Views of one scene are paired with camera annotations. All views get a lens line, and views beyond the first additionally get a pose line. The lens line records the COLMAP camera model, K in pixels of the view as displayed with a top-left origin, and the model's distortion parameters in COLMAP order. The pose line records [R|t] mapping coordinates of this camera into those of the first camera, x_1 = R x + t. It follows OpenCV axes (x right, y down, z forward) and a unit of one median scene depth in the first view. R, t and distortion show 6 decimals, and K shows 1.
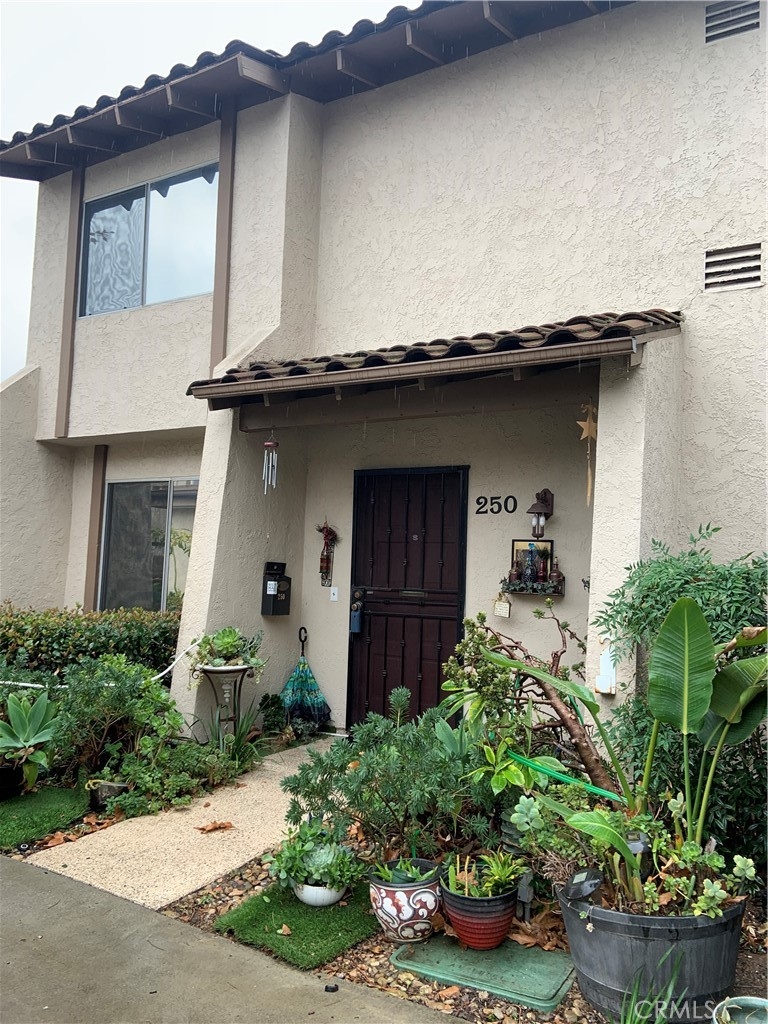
lens RADIAL K [[770.7, 0, 380.1], [0, 770.7, 504.3], [0, 0, 1]] dist [0.092818, -0.109909]
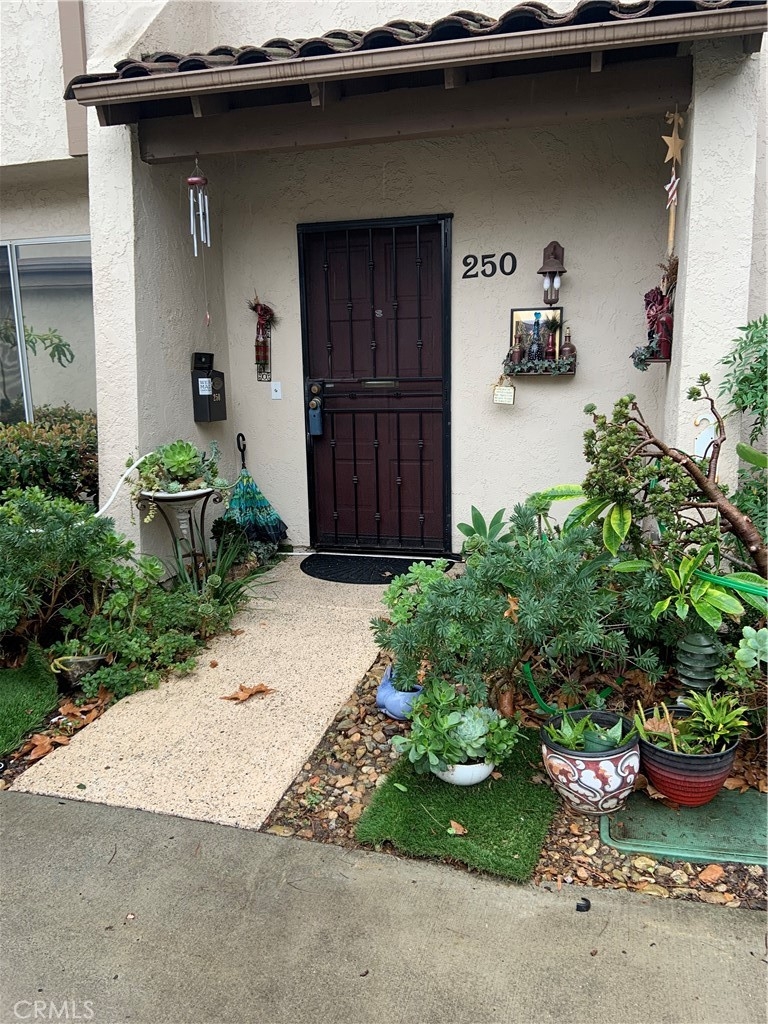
lens RADIAL K [[770.7, 0, 384.1], [0, 770.7, 511.4], [0, 0, 1]] dist [0.092818, -0.109909]
pose [[0.964237, -0.100564, 0.245223, -0.198134], [0.029346, 0.960041, 0.278316, 0.019809], [-0.263413, -0.261167, 0.928658, 0.227701]]
